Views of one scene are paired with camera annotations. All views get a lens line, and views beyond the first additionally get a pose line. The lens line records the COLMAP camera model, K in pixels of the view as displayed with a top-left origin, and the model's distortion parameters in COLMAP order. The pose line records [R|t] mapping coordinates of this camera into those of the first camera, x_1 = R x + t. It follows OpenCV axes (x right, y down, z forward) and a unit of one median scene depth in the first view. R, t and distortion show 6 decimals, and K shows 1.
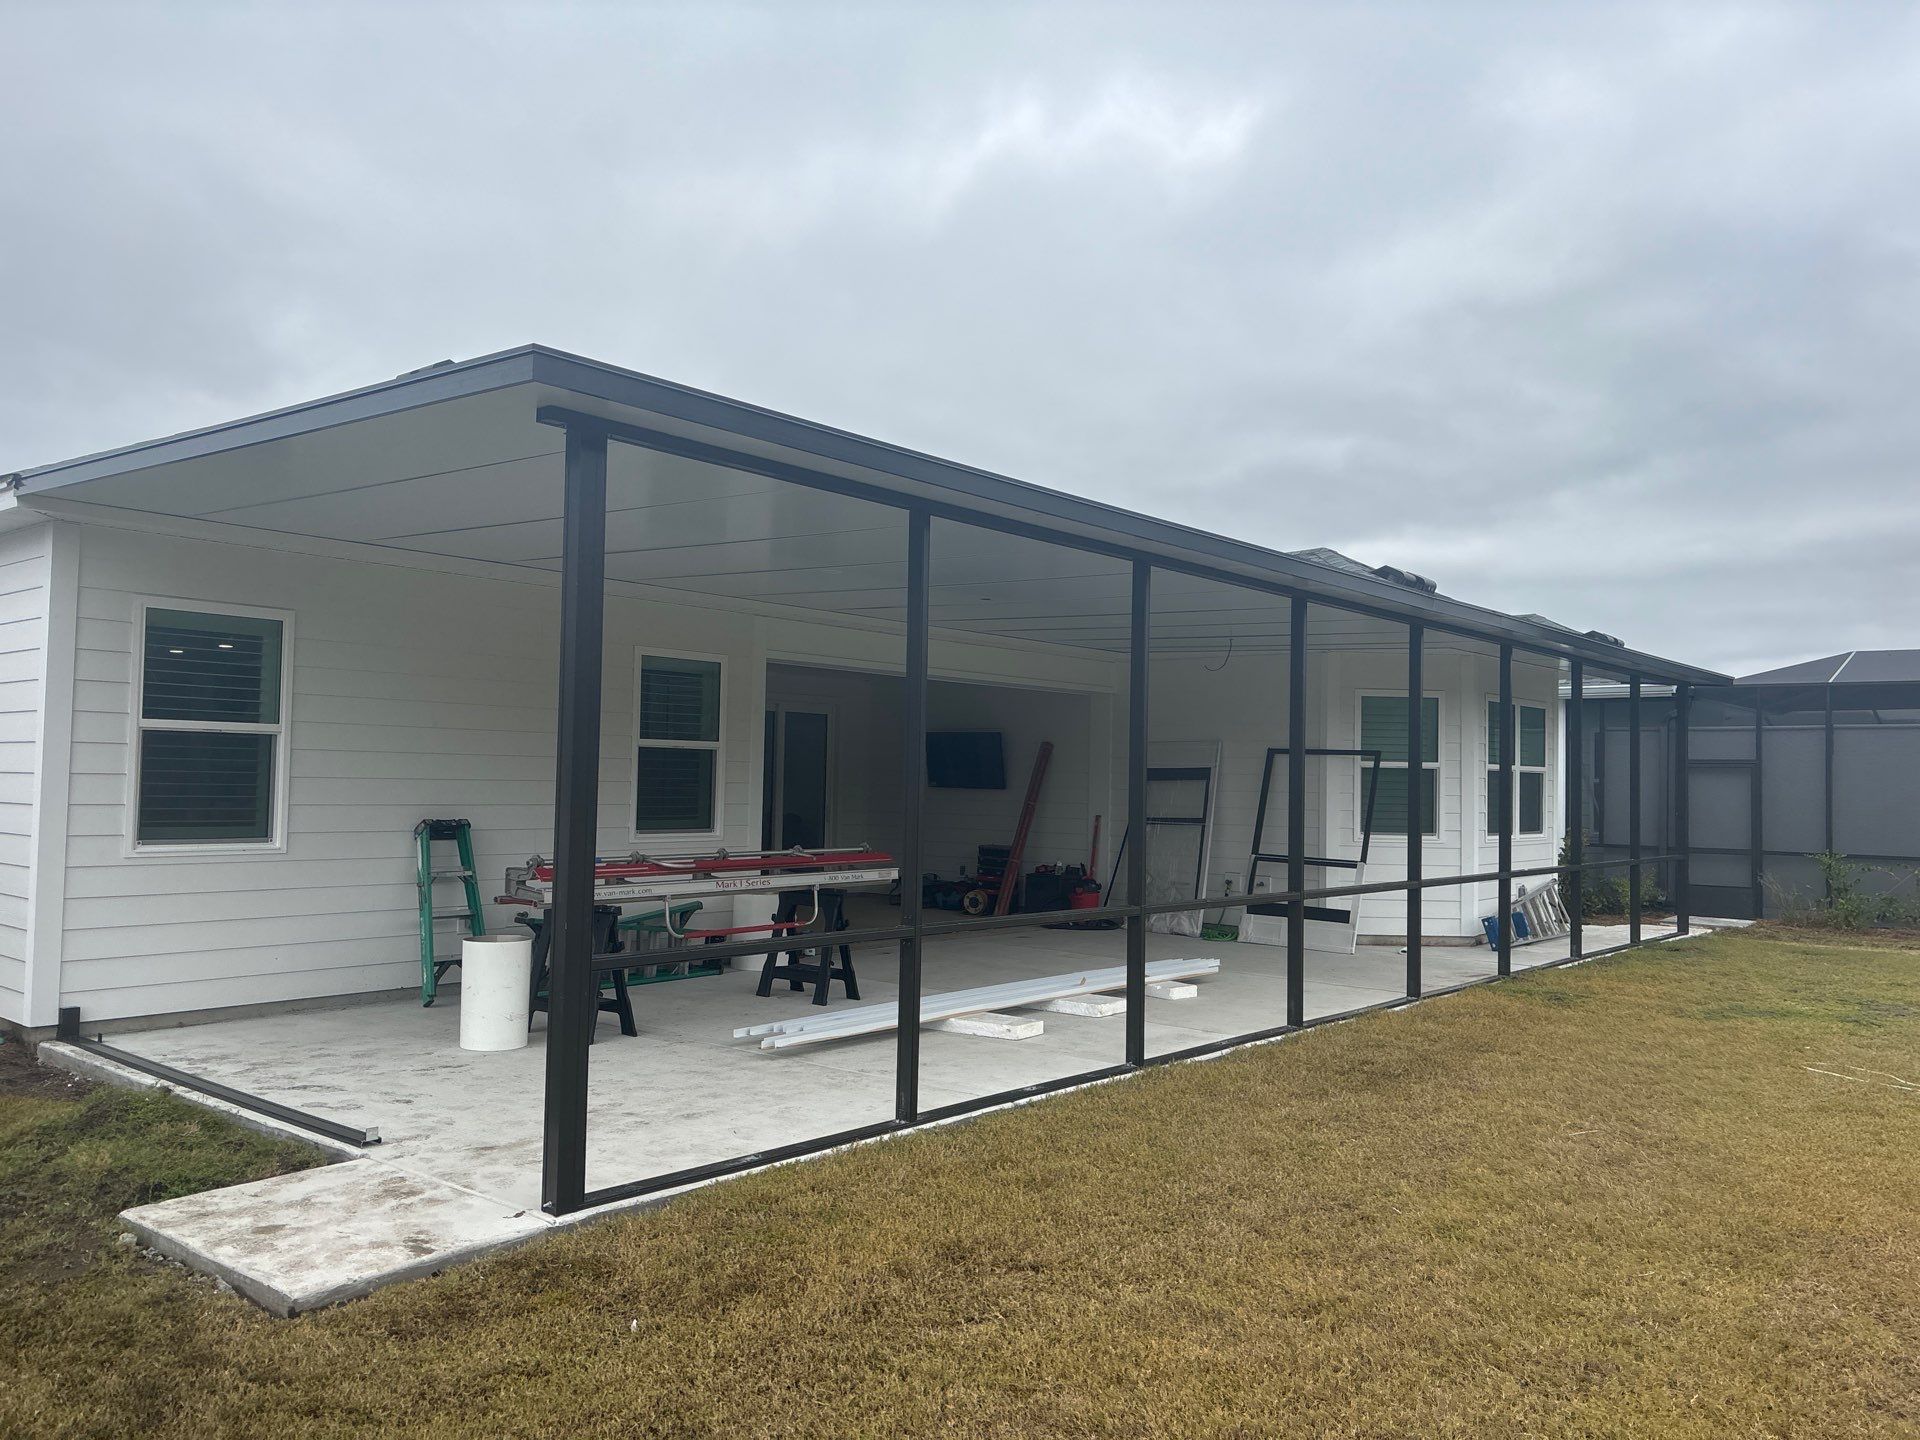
lens RADIAL K [[1452.3, 0, 966.6], [0, 1452.3, 718.0], [0, 0, 1]] dist [0.028056, -0.010907]
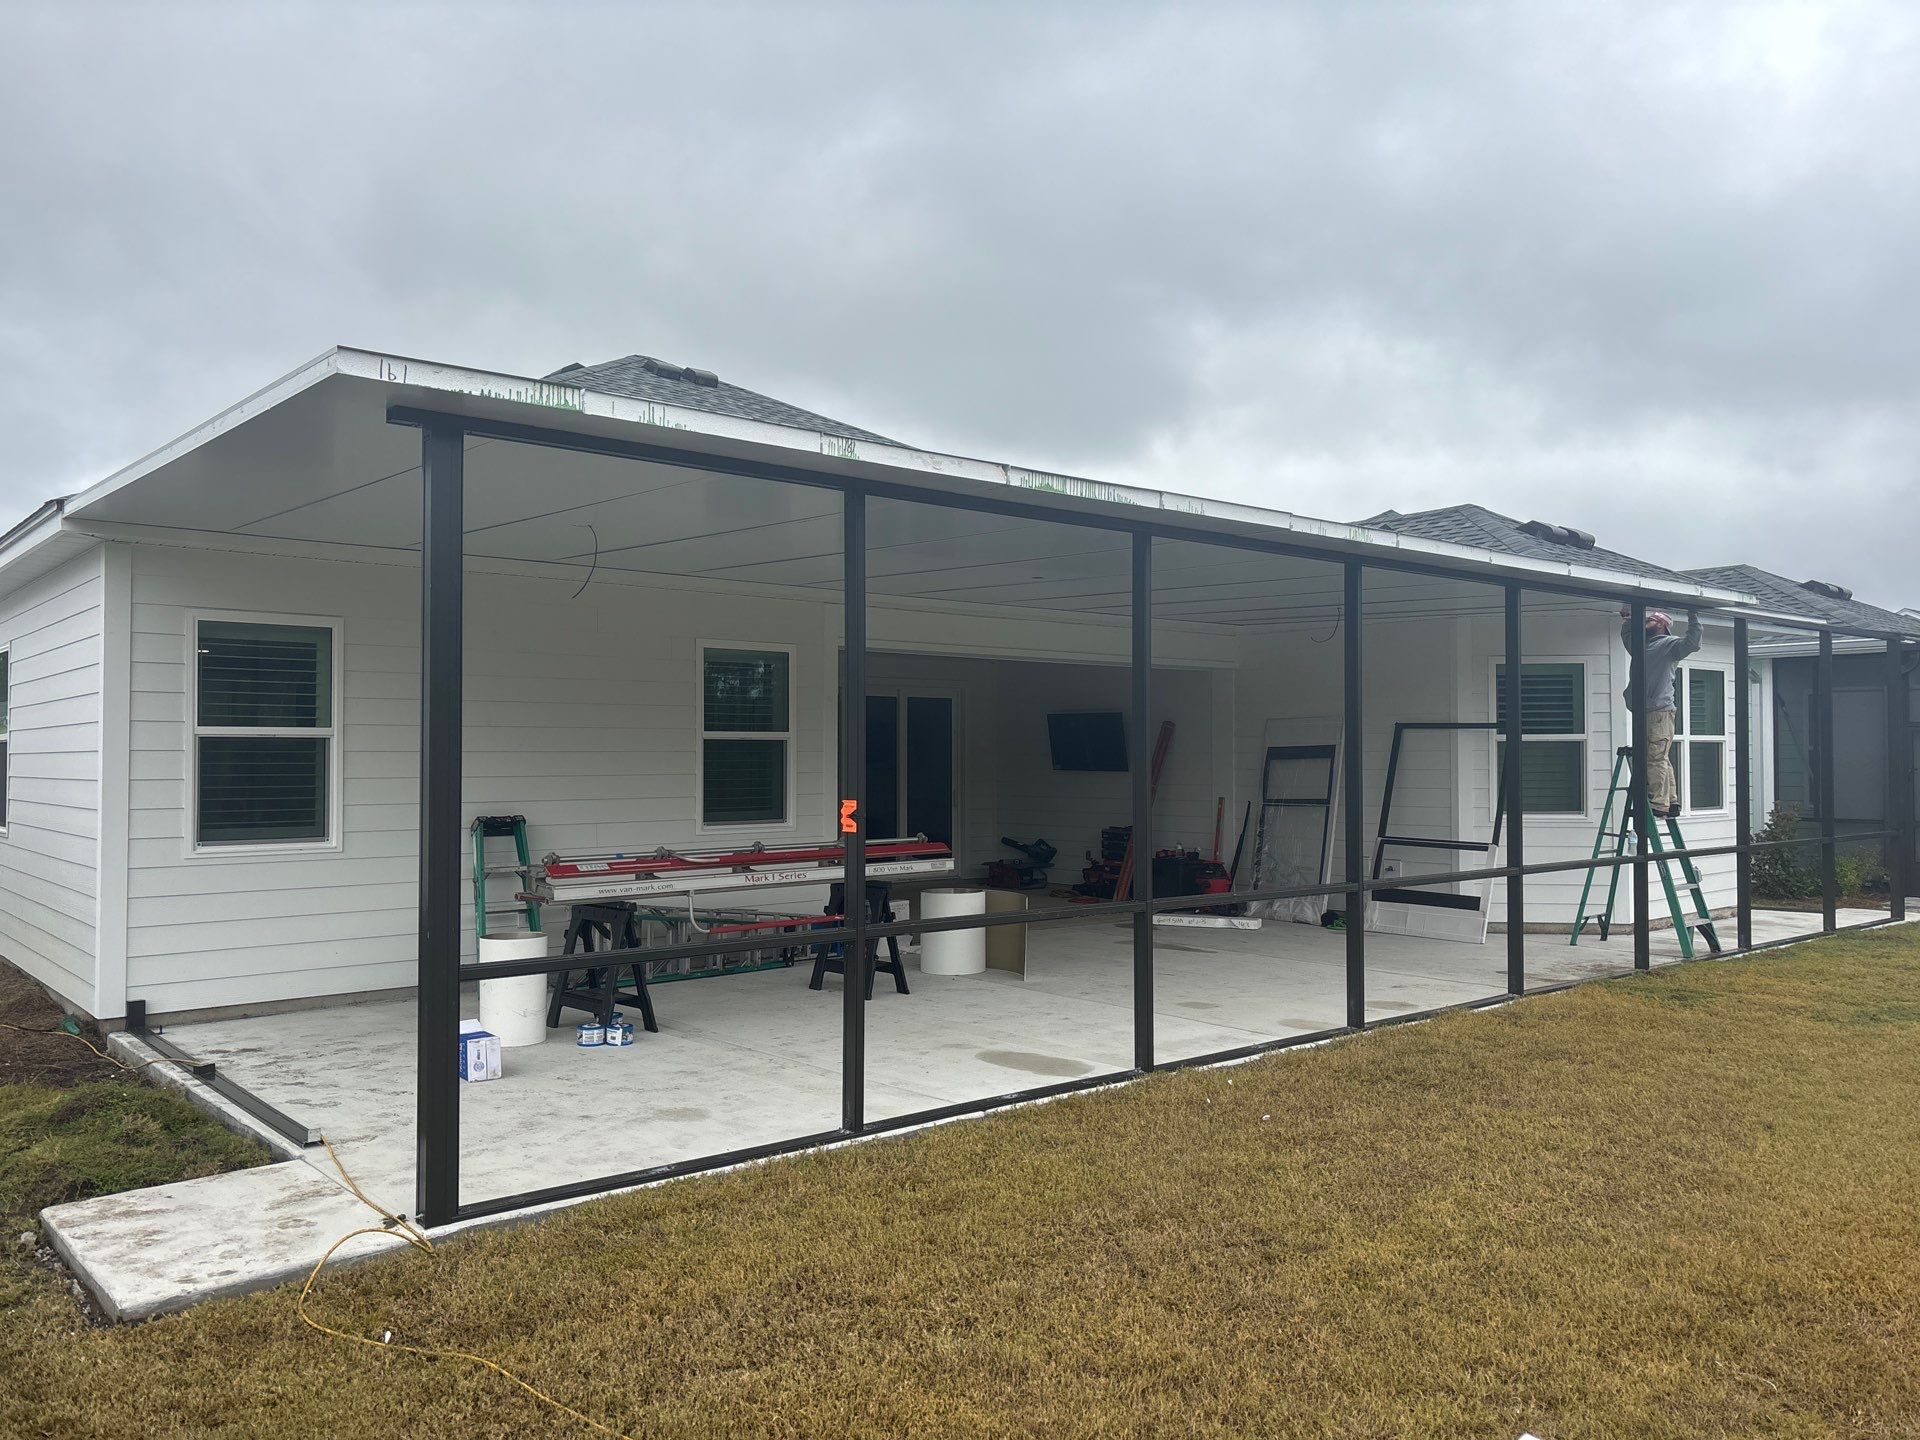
lens RADIAL K [[1452.3, 0, 957.2], [0, 1452.3, 726.8], [0, 0, 1]] dist [0.028056, -0.010907]
pose [[0.985085, -0.024274, -0.170346, 0.148158], [0.028021, 0.999415, 0.019630, -0.004419], [0.169770, -0.024110, 0.985189, 0.056129]]
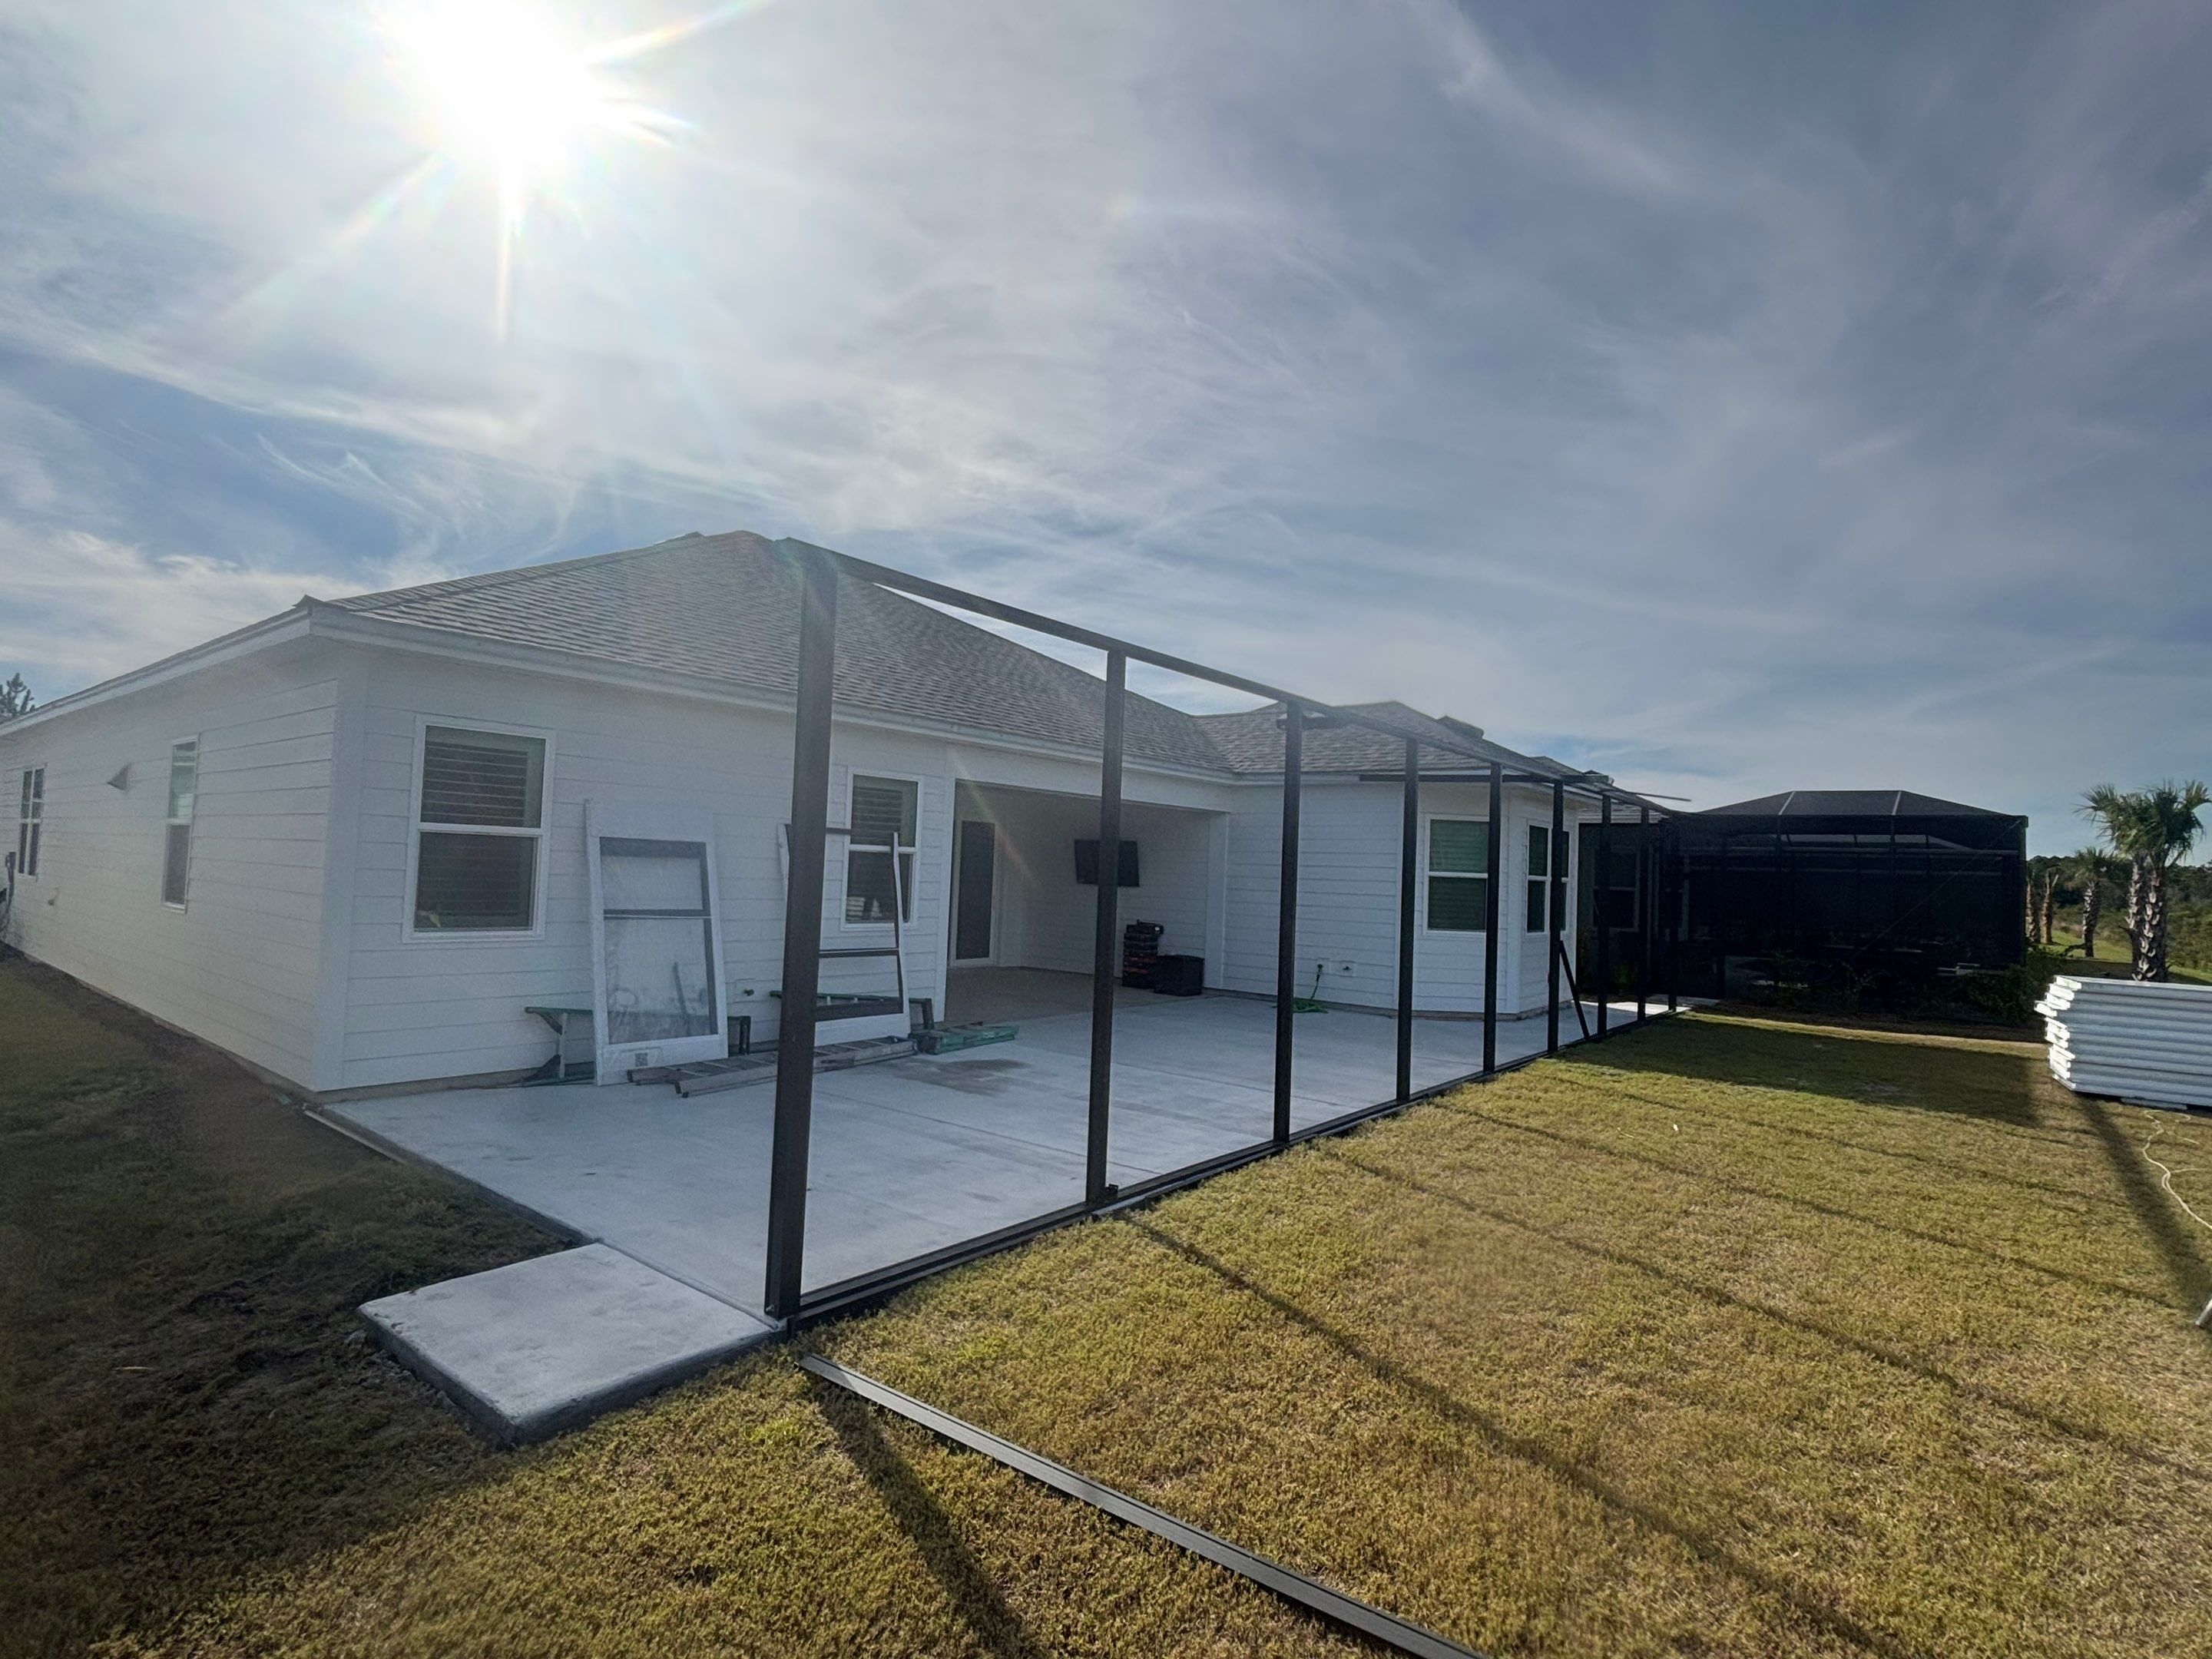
lens RADIAL K [[1088.2, 0, 1115.5], [0, 1088.2, 829.9], [0, 0, 1]] dist [-0.017970, -0.000404]
pose [[0.999358, 0.020474, 0.029408, -0.042450], [-0.020647, 0.999771, 0.005576, -0.009204], [-0.029287, -0.006180, 0.999552, 0.134285]]
